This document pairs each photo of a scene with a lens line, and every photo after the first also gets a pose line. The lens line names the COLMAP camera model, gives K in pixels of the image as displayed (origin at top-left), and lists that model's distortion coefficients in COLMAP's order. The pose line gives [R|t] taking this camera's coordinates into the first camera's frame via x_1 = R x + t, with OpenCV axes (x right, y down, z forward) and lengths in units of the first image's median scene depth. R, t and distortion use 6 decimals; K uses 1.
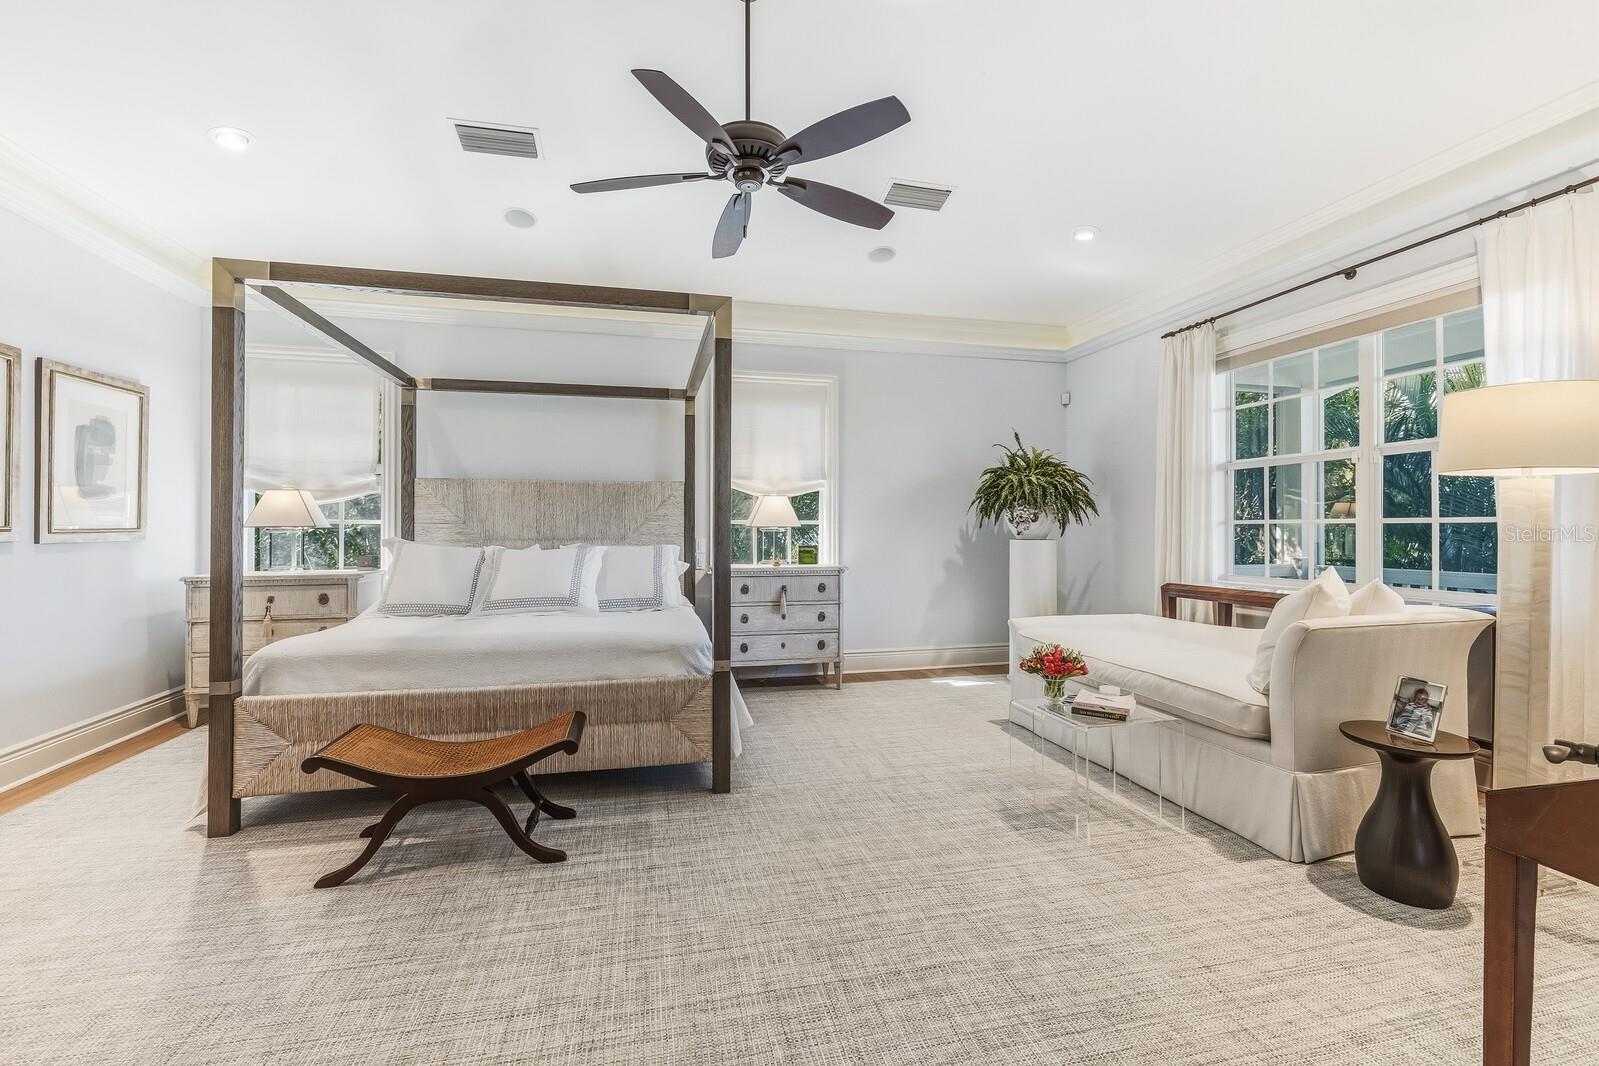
lens RADIAL K [[663.7, 0, 782.7], [0, 663.7, 526.3], [0, 0, 1]] dist [0.000579, -0.002580]
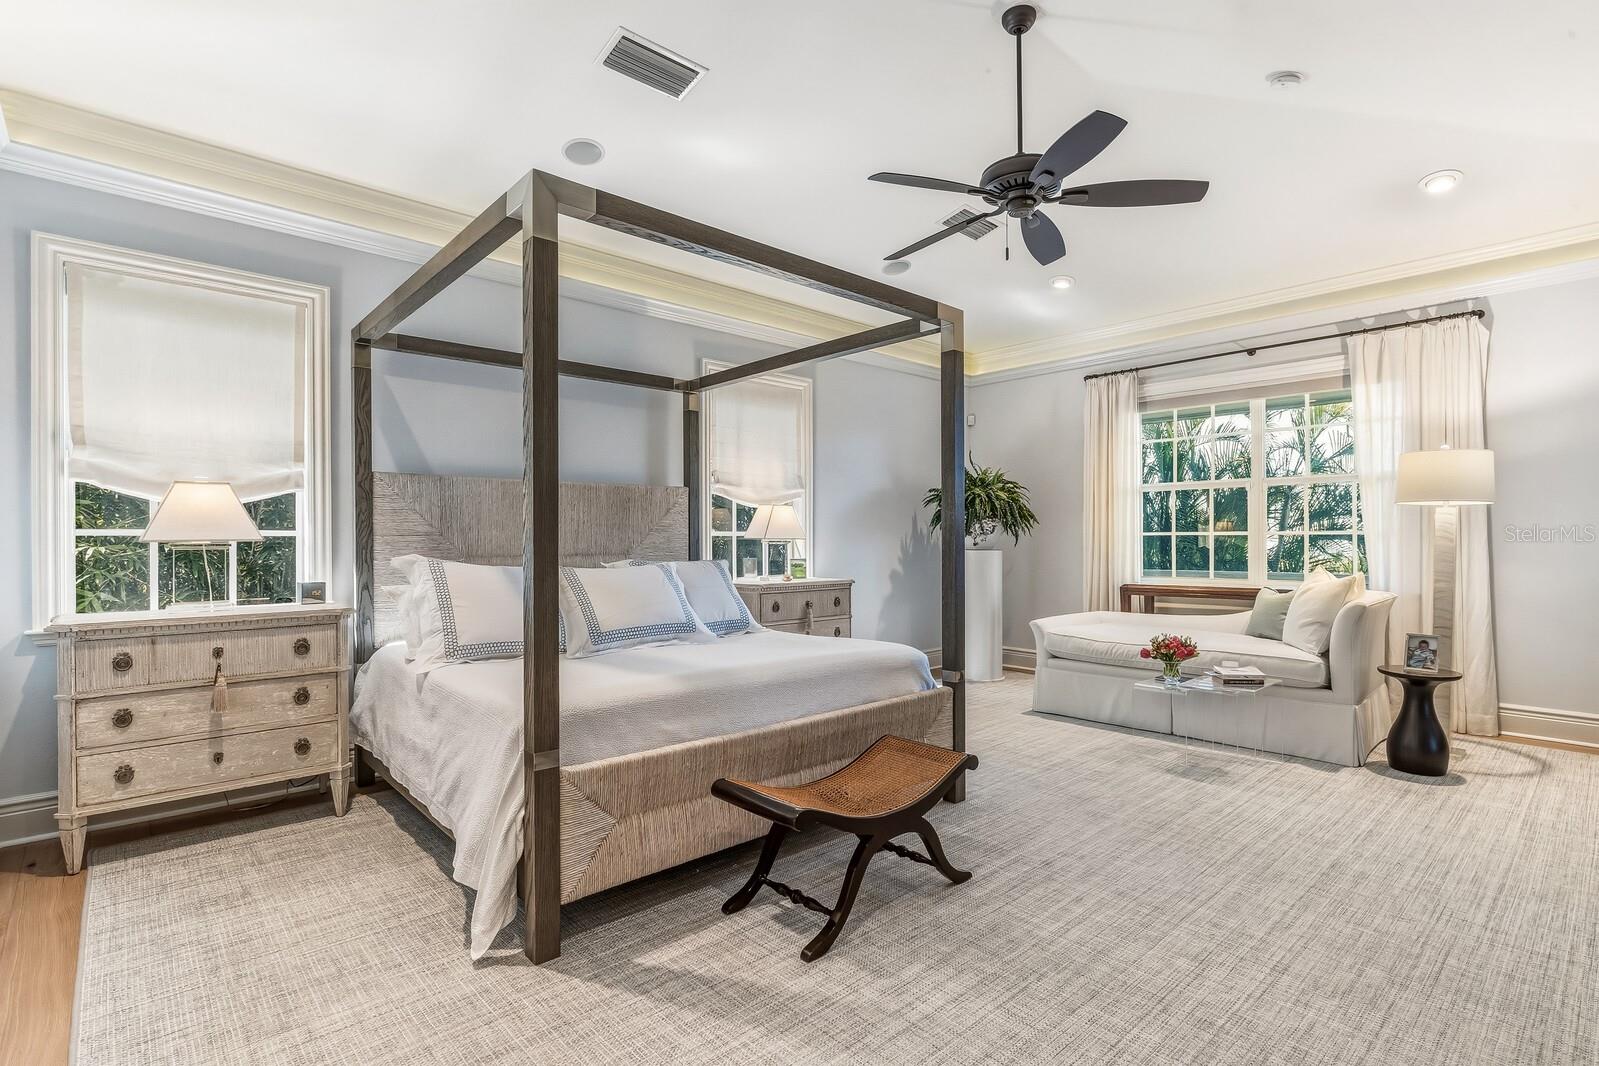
lens RADIAL K [[762.6, 0, 767.9], [0, 762.6, 545.1], [0, 0, 1]] dist [-0.010303, 0.000138]
pose [[0.876721, -0.006471, 0.480955, -0.967415], [0.002234, 0.999953, 0.009383, -0.000800], [-0.480994, -0.007152, 0.876695, 0.135271]]
